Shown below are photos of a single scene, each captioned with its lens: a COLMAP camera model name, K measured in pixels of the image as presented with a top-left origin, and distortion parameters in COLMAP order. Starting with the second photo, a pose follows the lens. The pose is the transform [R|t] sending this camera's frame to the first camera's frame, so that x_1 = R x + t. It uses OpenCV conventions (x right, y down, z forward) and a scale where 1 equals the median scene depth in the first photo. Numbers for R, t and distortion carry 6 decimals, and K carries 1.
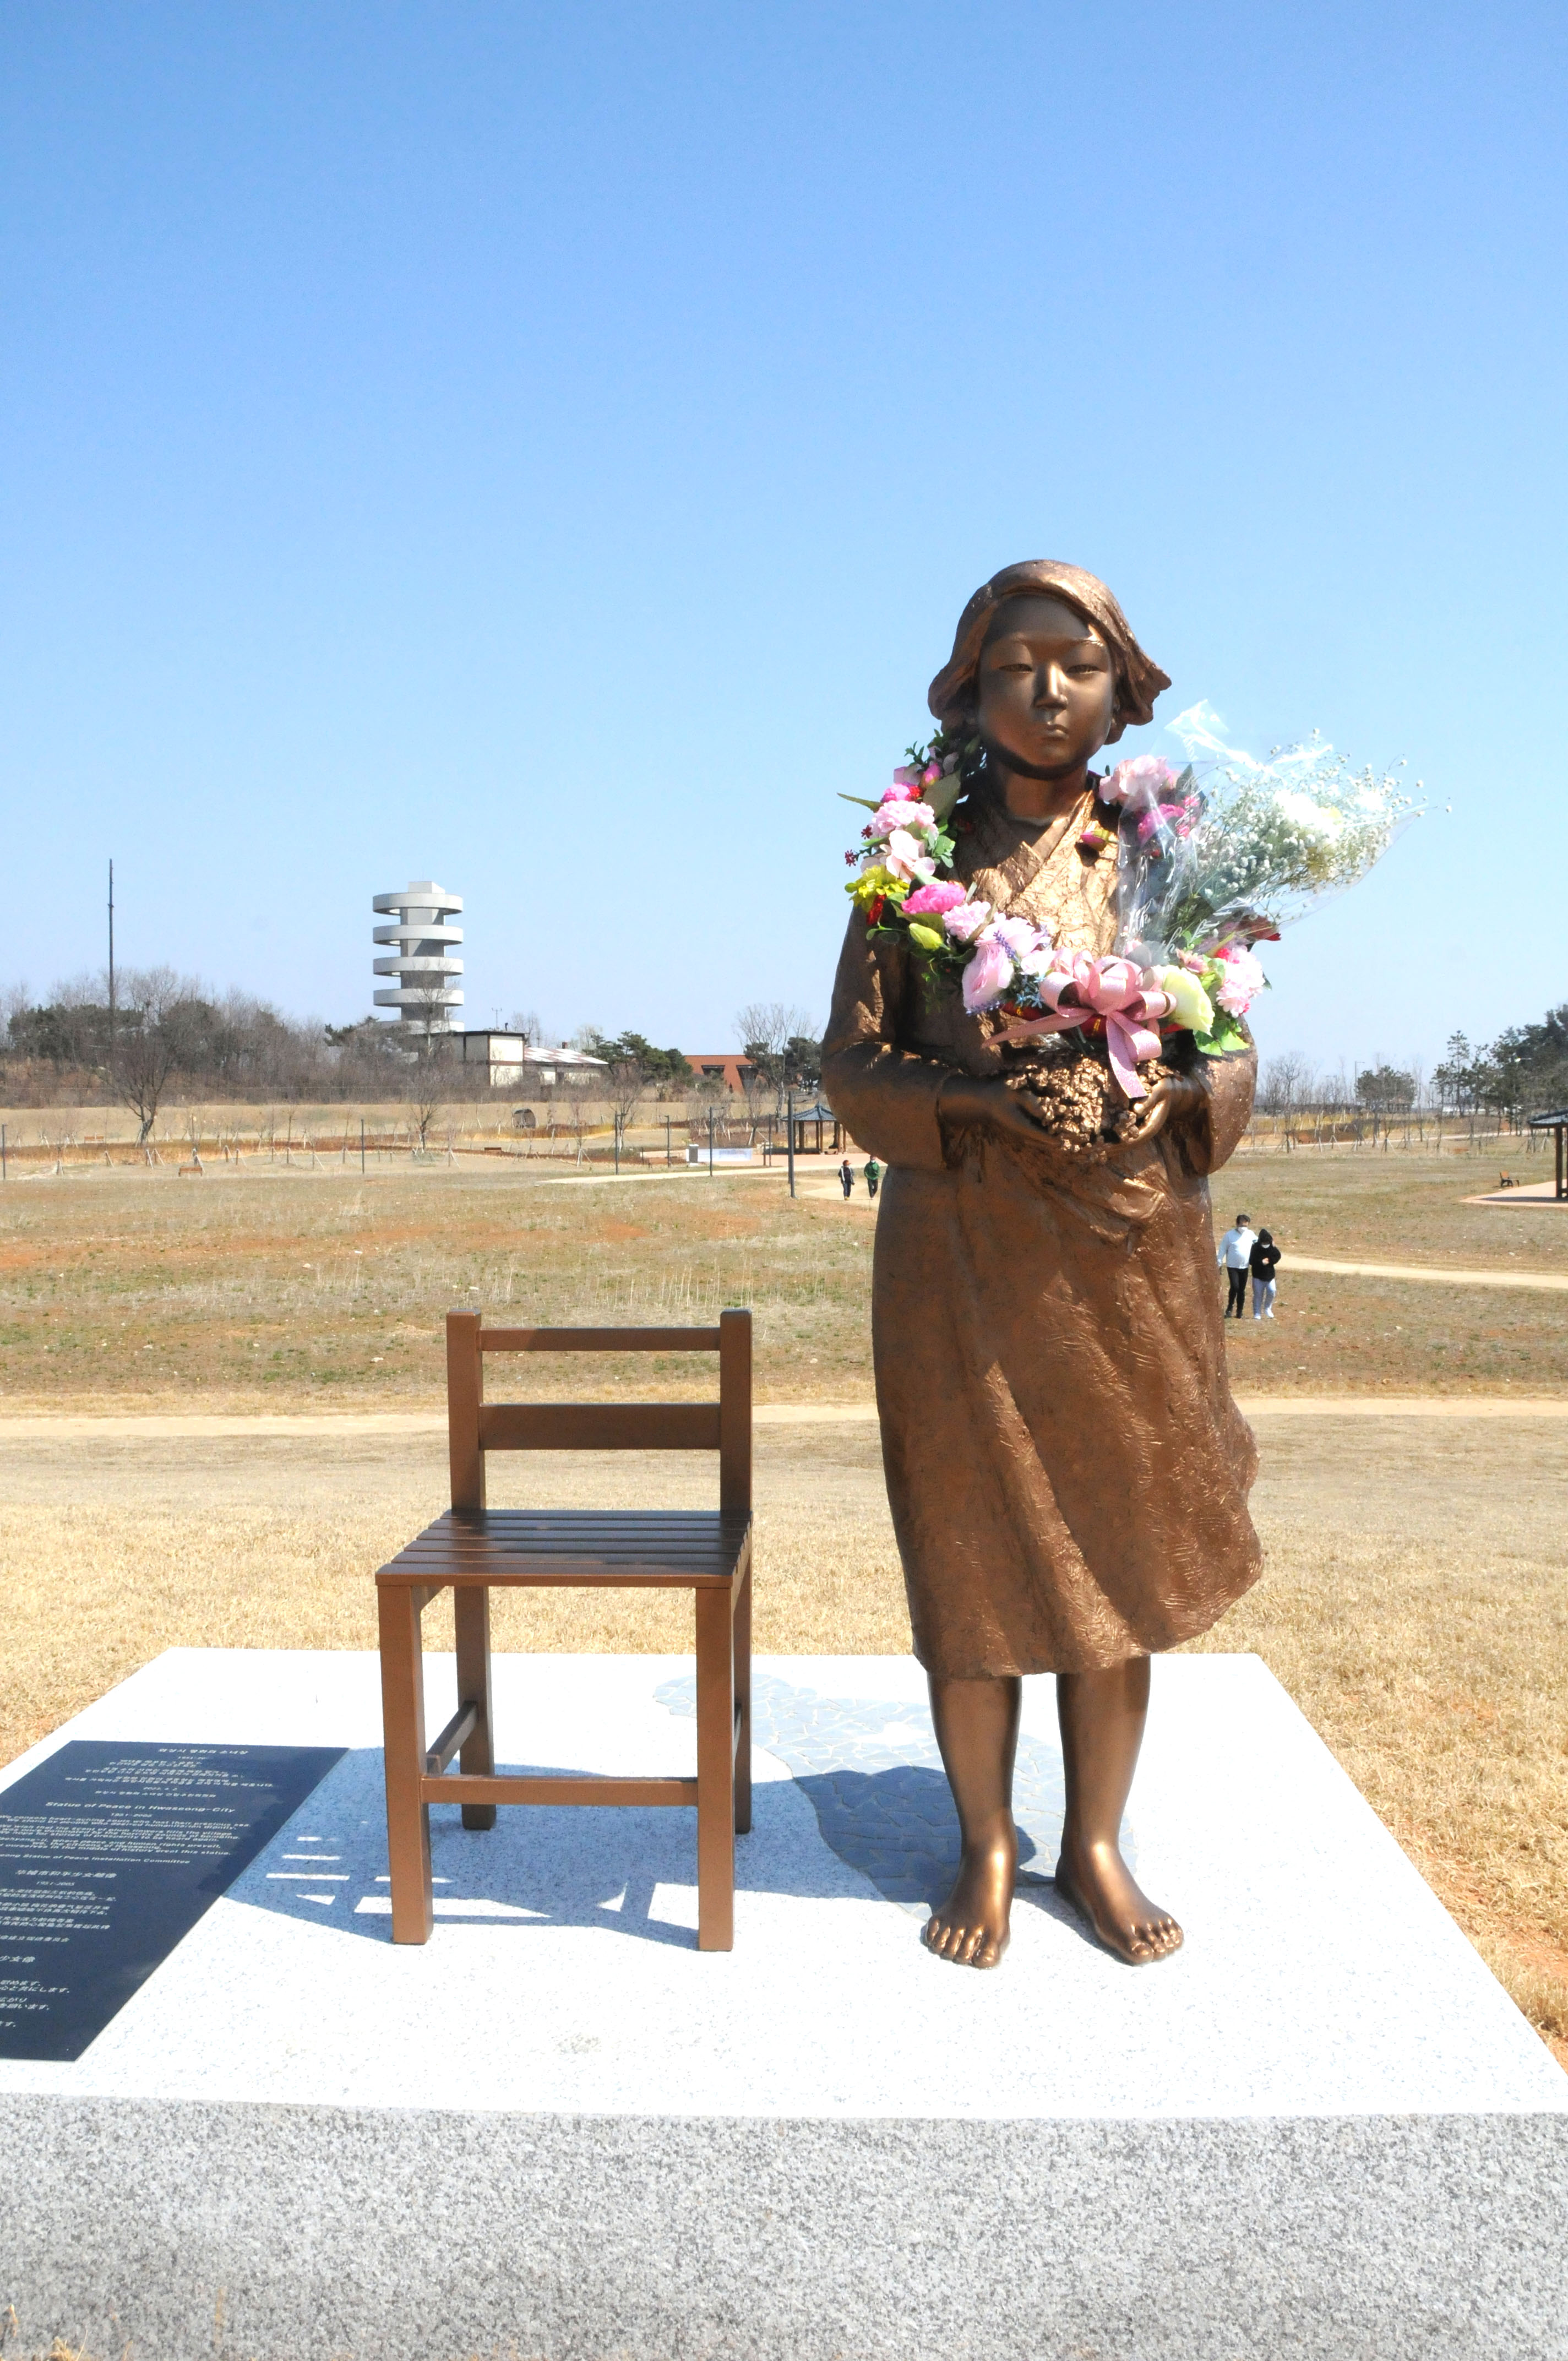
lens RADIAL K [[1817.6, 0, 817.3], [0, 1817.6, 1230.1], [0, 0, 1]] dist [-0.166521, 0.119666]
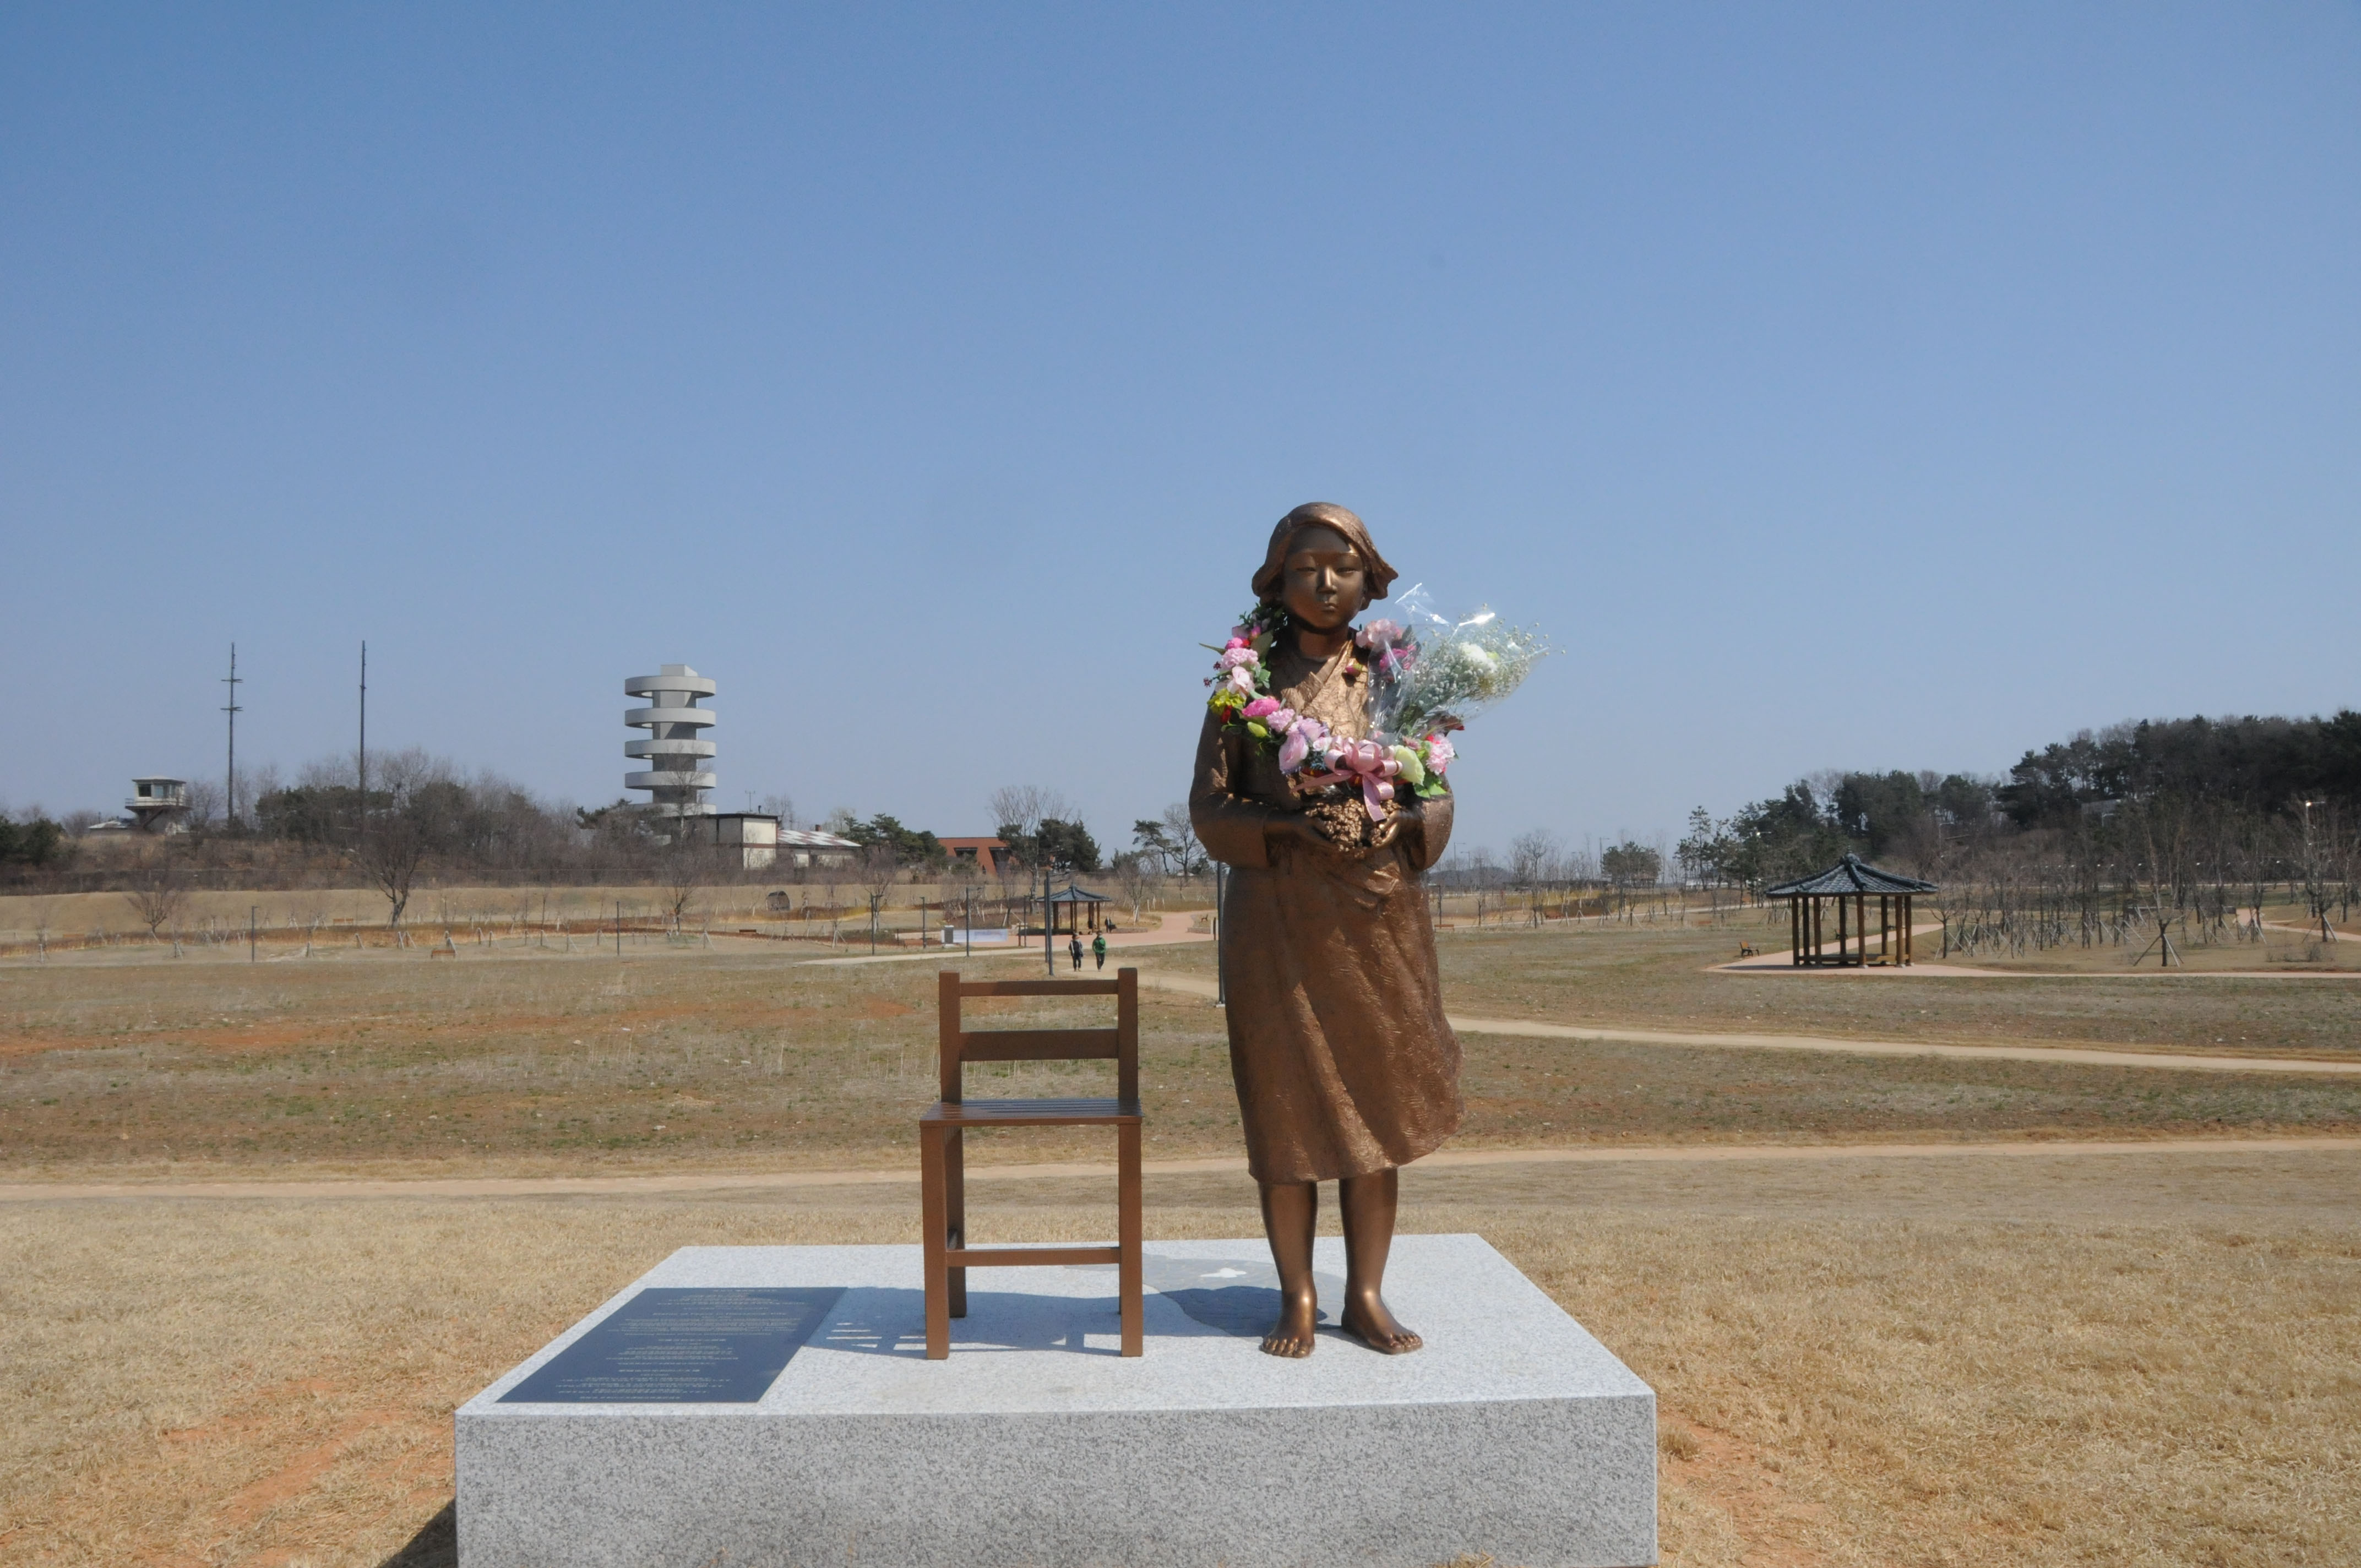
lens RADIAL K [[1817.6, 0, 1170.8], [0, 1817.6, 855.9], [0, 0, 1]] dist [-0.166521, 0.119666]
pose [[0.998406, -0.006077, 0.056115, -0.111753], [0.010860, 0.996295, -0.085318, 0.097097], [-0.055389, 0.085792, 0.994772, -0.656481]]
